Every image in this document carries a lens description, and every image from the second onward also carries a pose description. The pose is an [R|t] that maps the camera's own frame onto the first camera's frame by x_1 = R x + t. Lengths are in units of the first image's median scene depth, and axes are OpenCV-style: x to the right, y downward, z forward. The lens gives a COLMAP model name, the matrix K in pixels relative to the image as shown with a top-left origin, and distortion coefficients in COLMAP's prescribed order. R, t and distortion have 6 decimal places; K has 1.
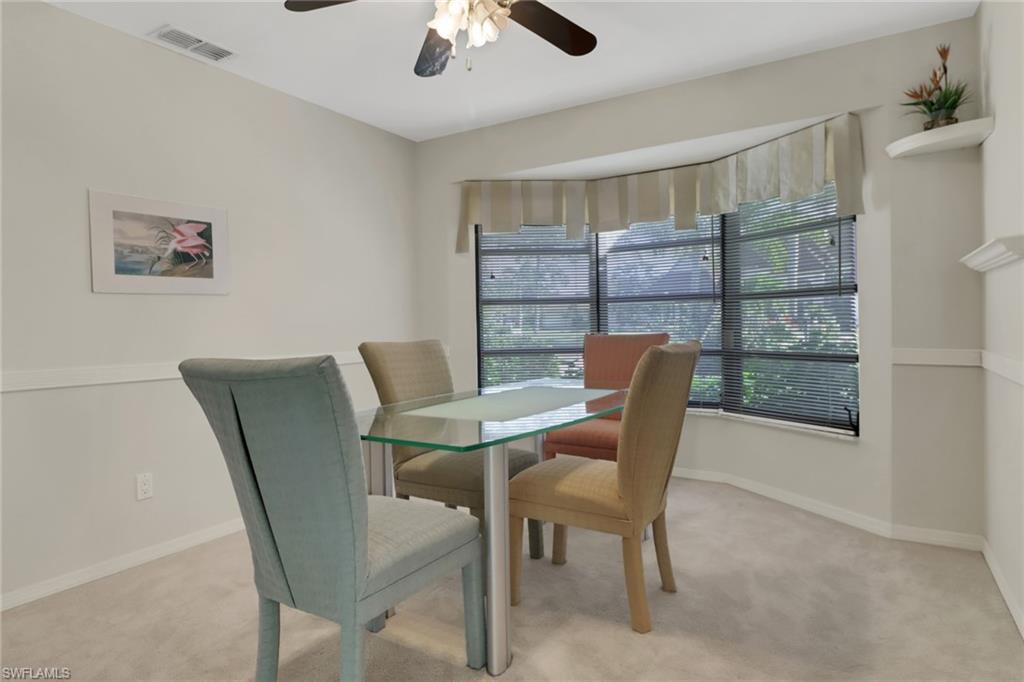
lens RADIAL K [[598.3, 0, 512.0], [0, 598.3, 341.0], [0, 0, 1]] dist [0.105227, -0.000076]
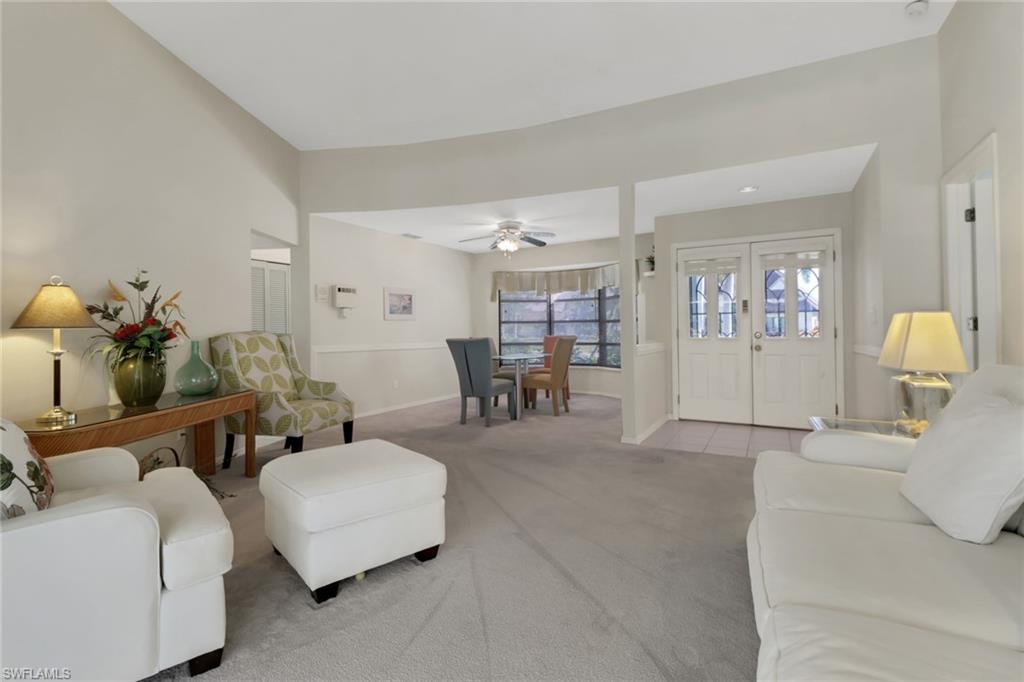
lens RADIAL K [[475.6, 0, 507.2], [0, 475.6, 326.5], [0, 0, 1]] dist [0.020453, -0.013224]
pose [[0.999704, 0.004797, 0.023832, -0.077751], [-0.003553, 0.998642, -0.051978, 0.051708], [-0.024049, 0.051878, 0.998364, -0.940569]]
